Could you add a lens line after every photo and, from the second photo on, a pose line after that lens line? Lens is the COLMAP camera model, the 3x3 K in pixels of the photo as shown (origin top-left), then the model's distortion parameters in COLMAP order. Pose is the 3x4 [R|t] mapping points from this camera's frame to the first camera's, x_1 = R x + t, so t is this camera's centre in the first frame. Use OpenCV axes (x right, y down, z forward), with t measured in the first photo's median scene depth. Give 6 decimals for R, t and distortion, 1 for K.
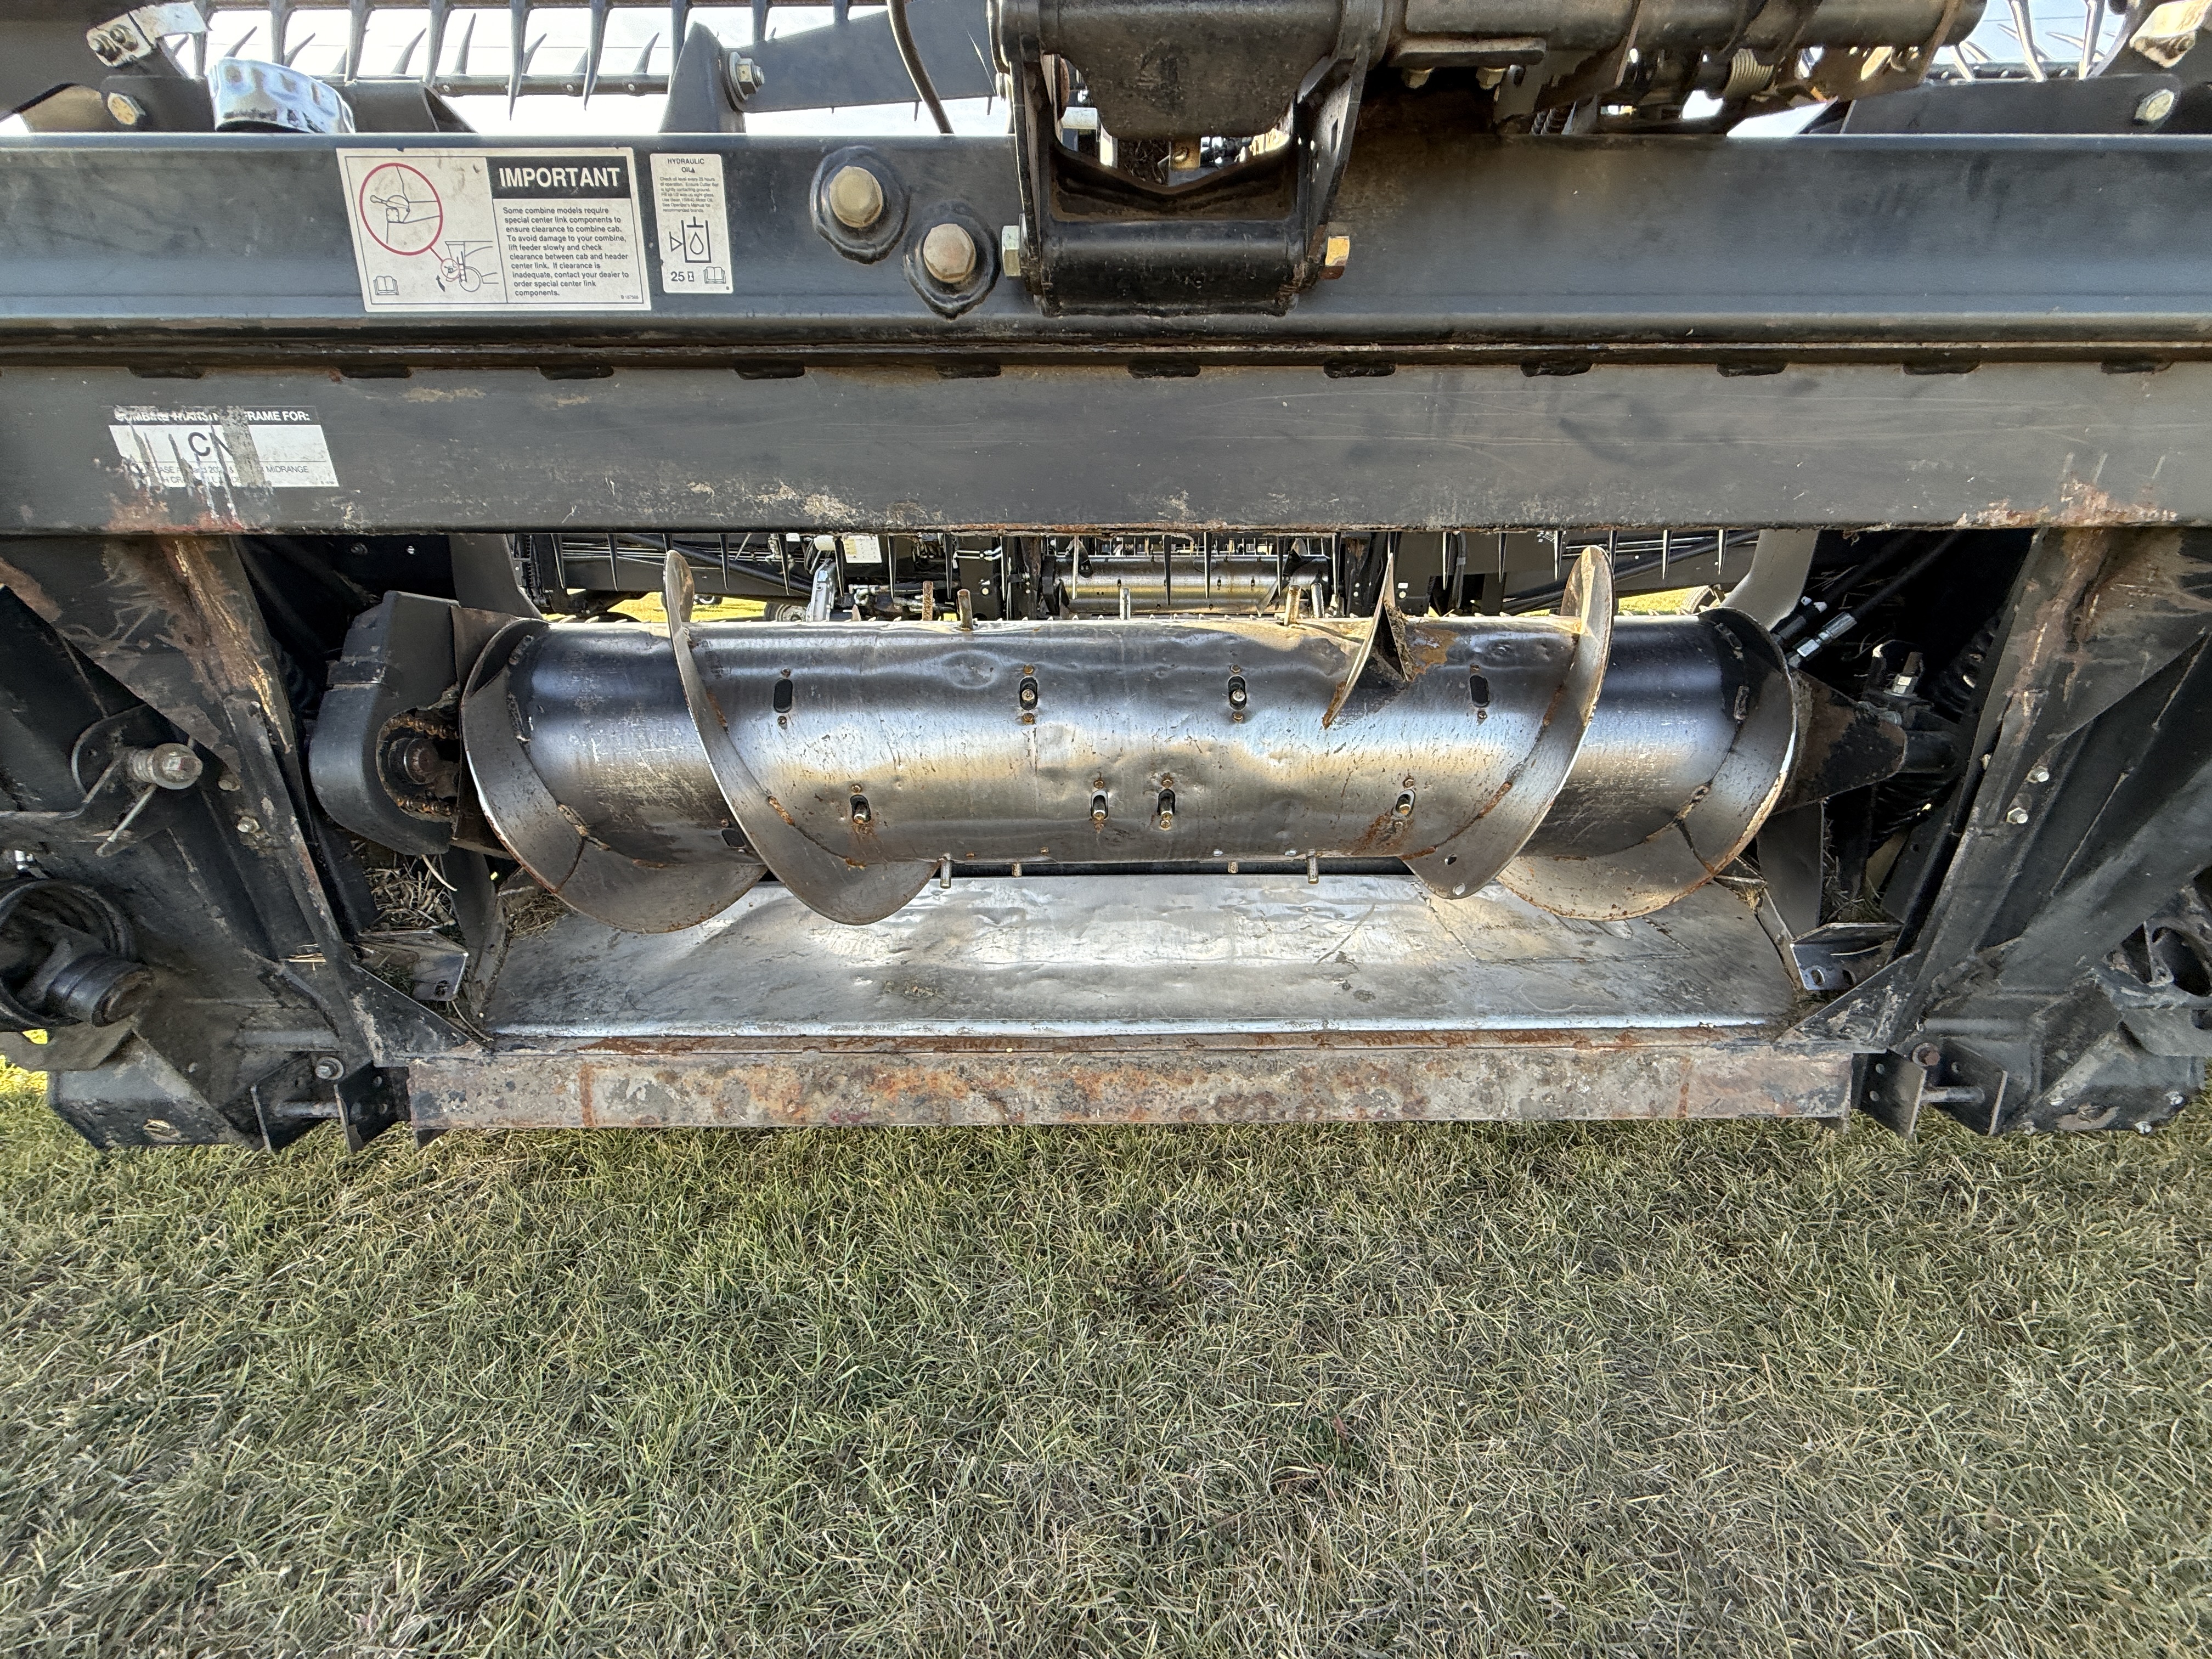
lens RADIAL K [[879.6, 0, 1111.4], [0, 879.6, 817.5], [0, 0, 1]] dist [-0.001672, 0.000405]
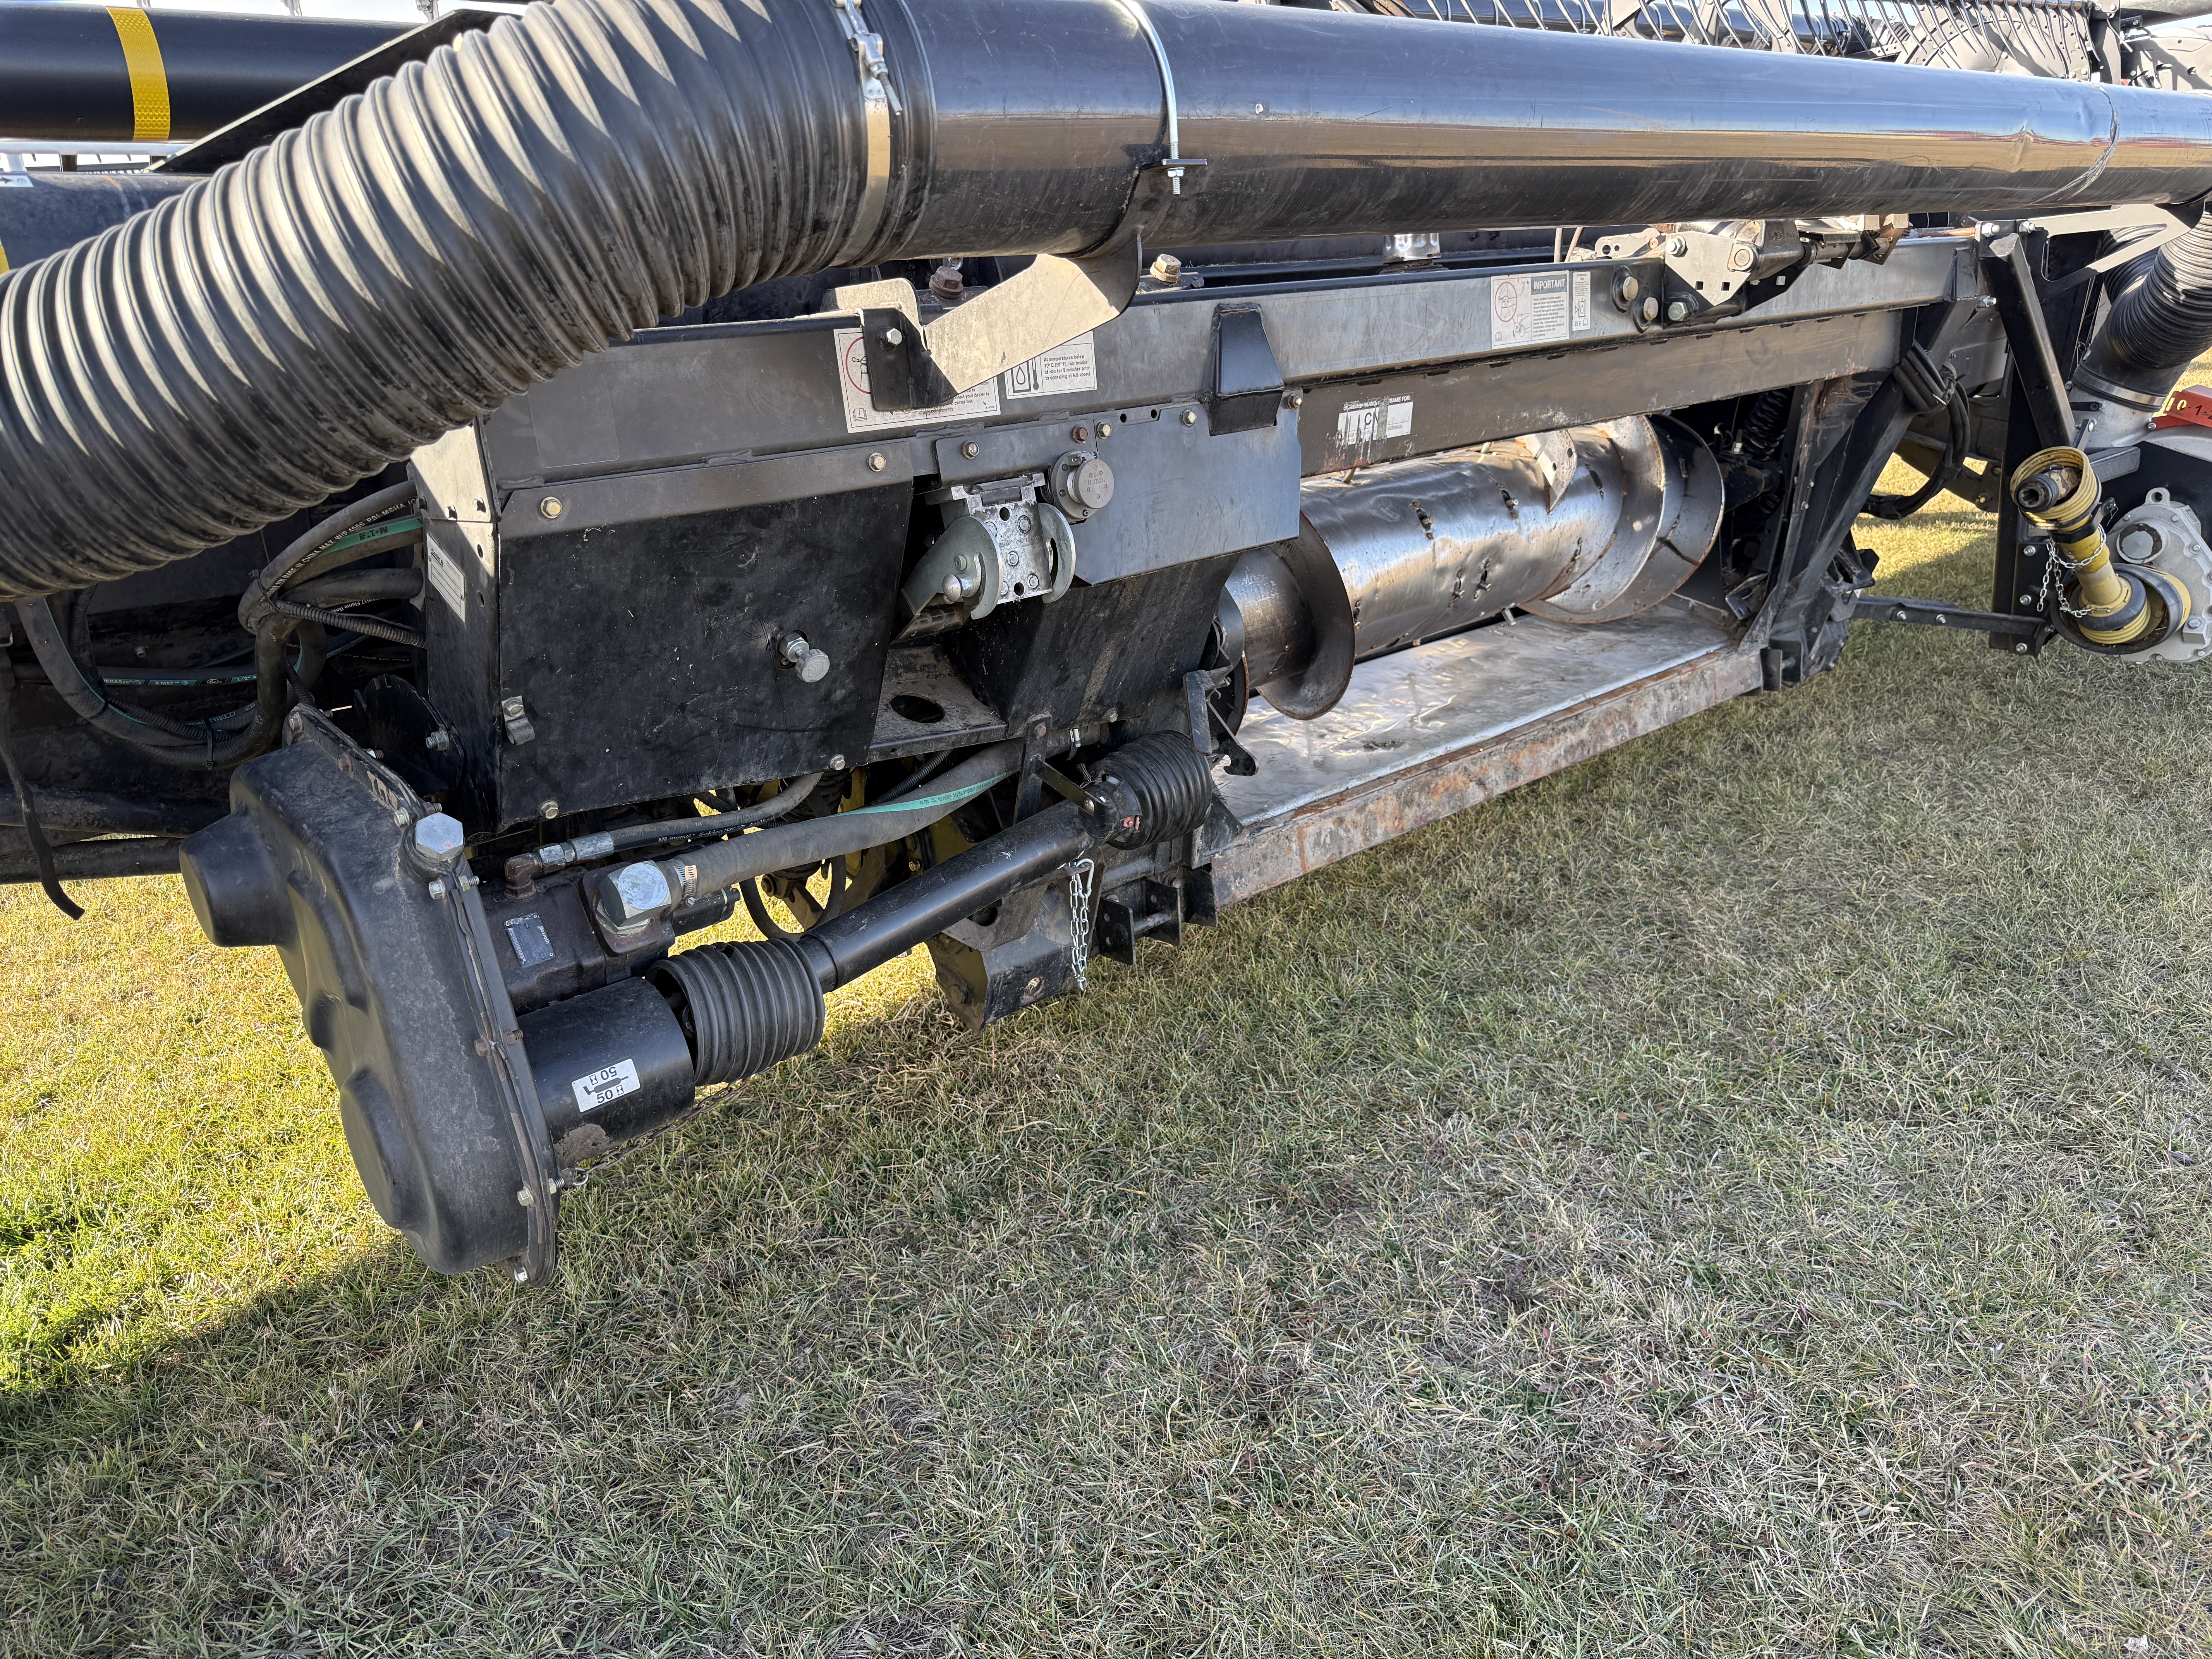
lens RADIAL K [[1553.2, 0, 1102.6], [0, 1553.2, 837.5], [0, 0, 1]] dist [0.023968, -0.037403]
pose [[0.755175, -0.258110, 0.602570, -2.273414], [0.241478, 0.964113, 0.110342, -0.045294], [-0.609426, 0.062180, 0.790401, -0.723975]]
